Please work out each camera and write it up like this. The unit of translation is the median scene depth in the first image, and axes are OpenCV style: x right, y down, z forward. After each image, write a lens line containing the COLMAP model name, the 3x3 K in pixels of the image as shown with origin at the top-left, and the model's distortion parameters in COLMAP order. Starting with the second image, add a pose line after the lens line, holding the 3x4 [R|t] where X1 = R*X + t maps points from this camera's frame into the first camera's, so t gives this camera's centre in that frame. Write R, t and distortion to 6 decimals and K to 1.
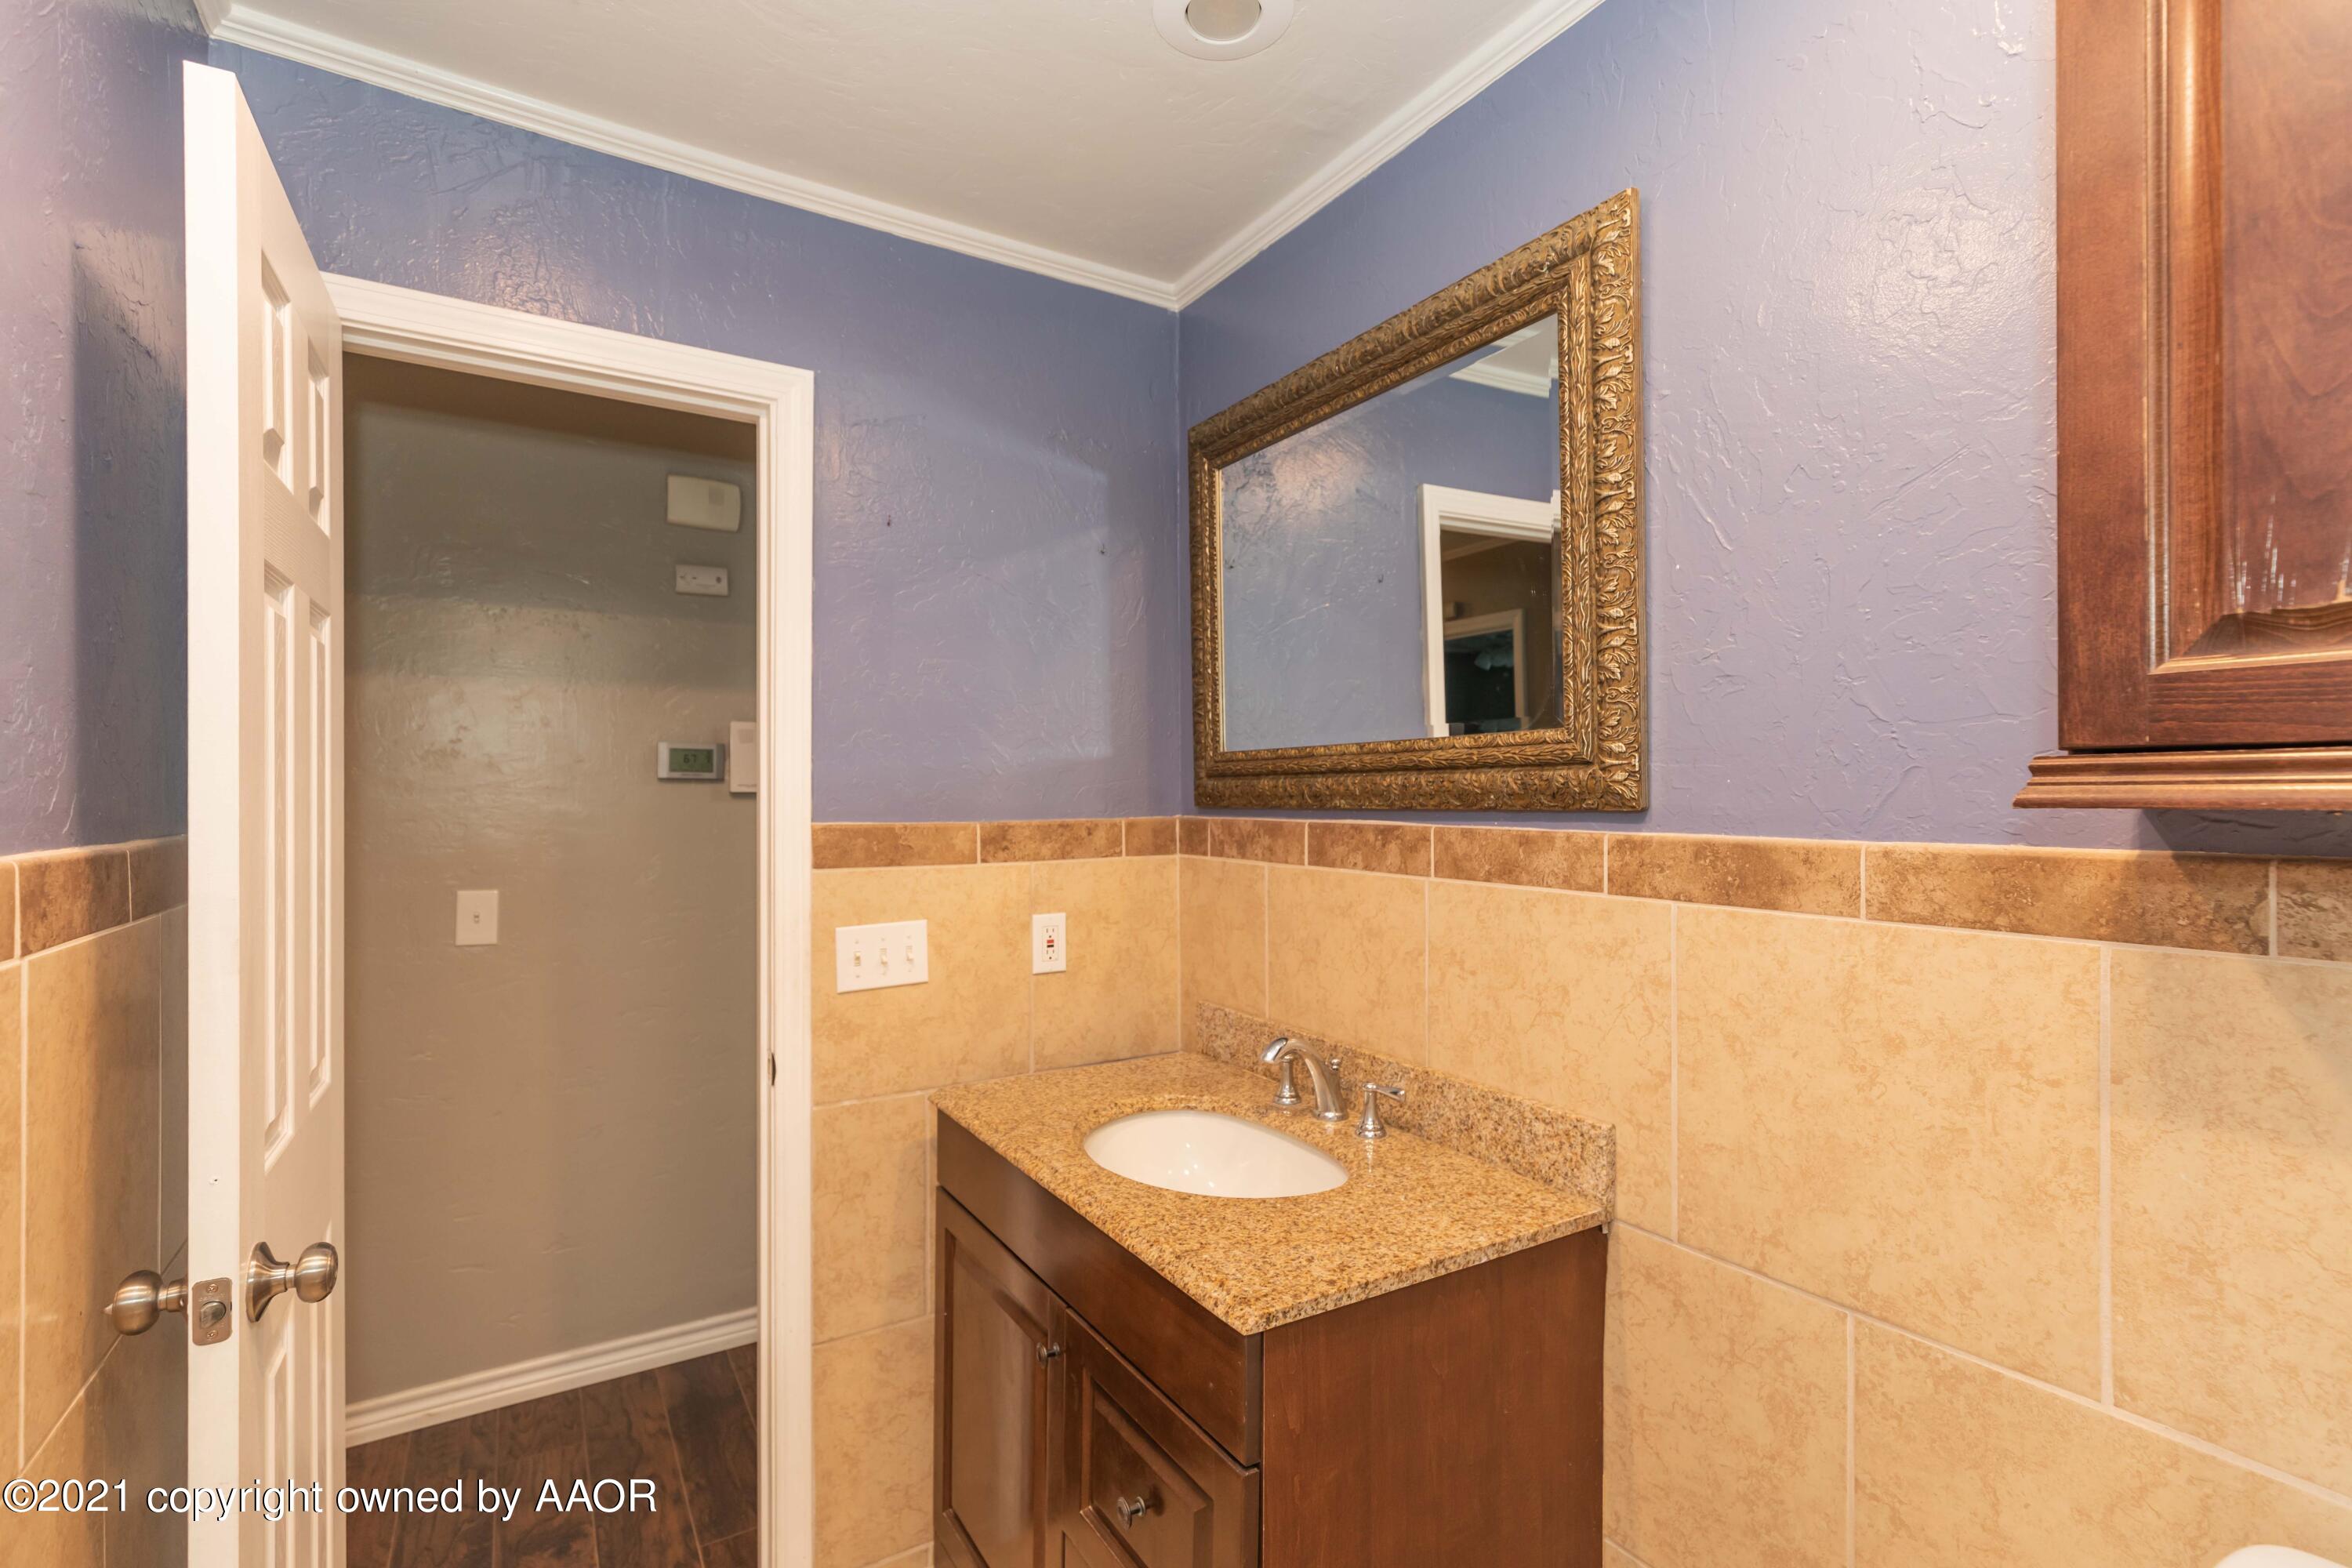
lens RADIAL K [[1053.0, 0, 1177.1], [0, 1053.0, 774.4], [0, 0, 1]] dist [0.006255, -0.001729]
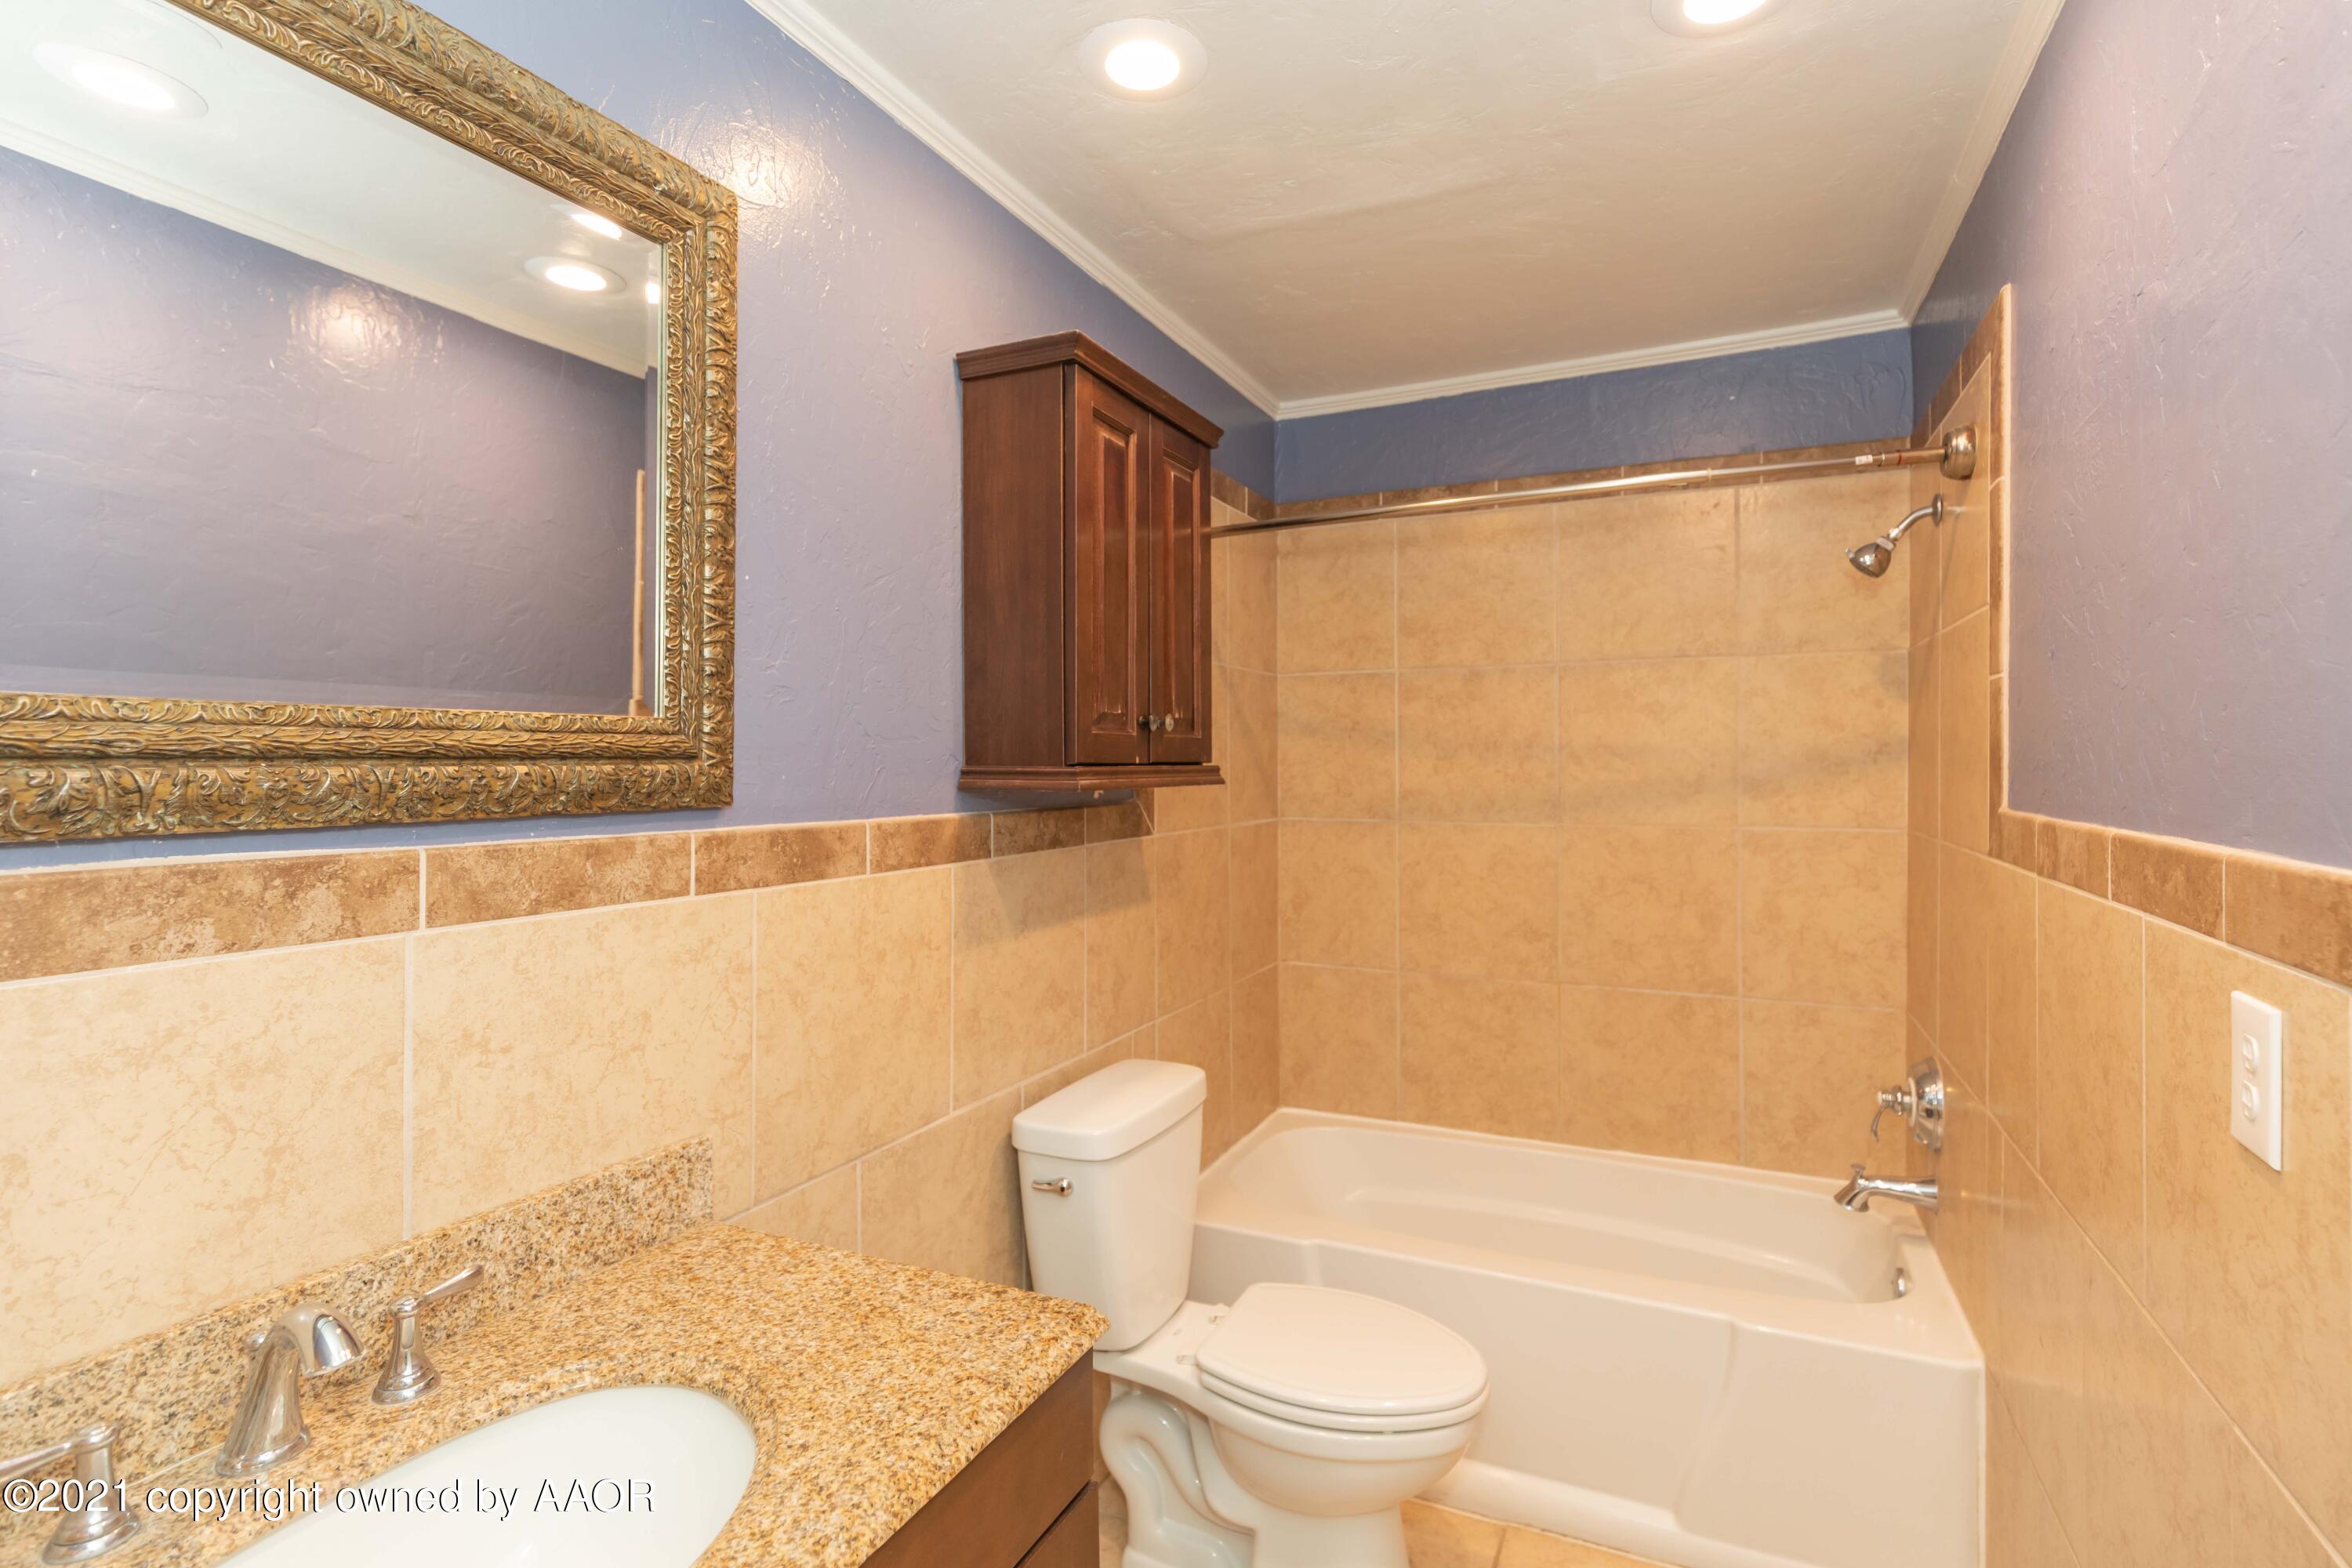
lens RADIAL K [[1053.0, 0, 1177.1], [0, 1053.0, 774.4], [0, 0, 1]] dist [0.006255, -0.001729]
pose [[-0.513554, 0.004413, 0.858046, -0.663124], [-0.003581, 0.999967, -0.007286, 0.009873], [-0.858050, -0.006815, -0.513521, 1.169291]]
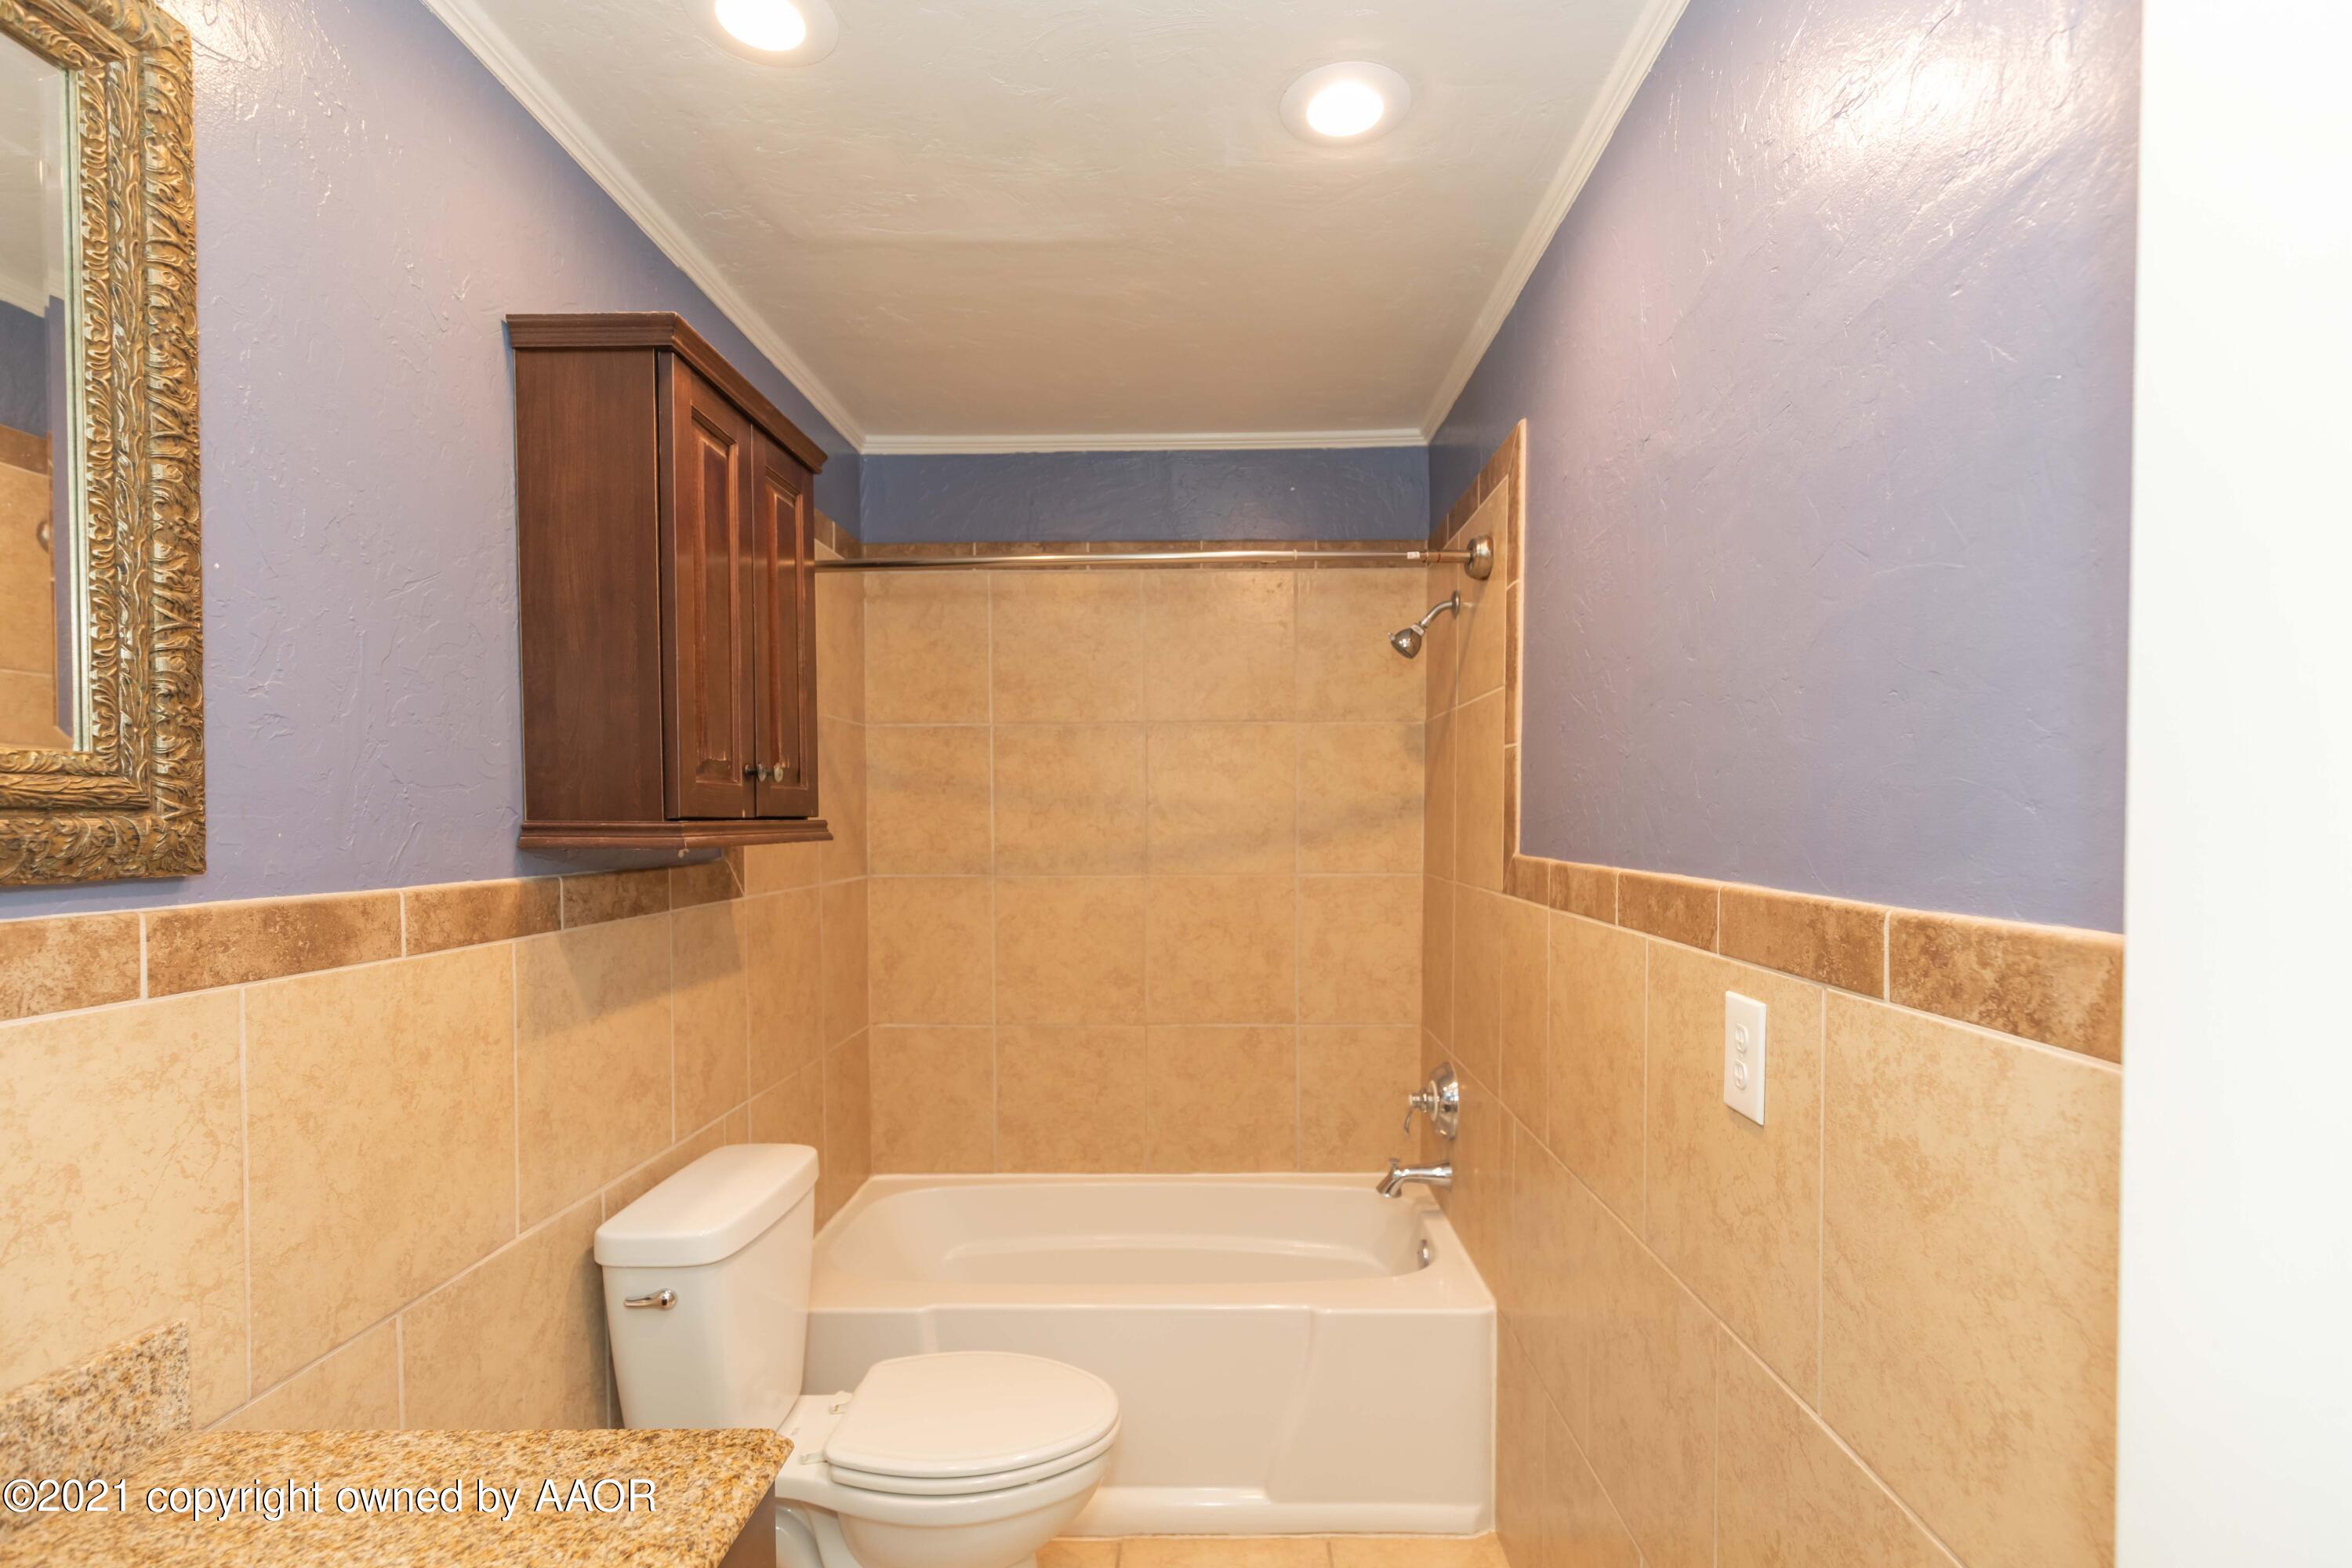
lens RADIAL K [[1049.8, 0, 1140.1], [0, 1049.8, 859.5], [0, 0, 1]] dist [0.006253, -0.000625]
pose [[-0.807335, -0.008704, 0.590029, -0.553269], [0.004524, 0.999771, 0.020939, 0.011119], [-0.590076, 0.019574, -0.807110, 1.229366]]
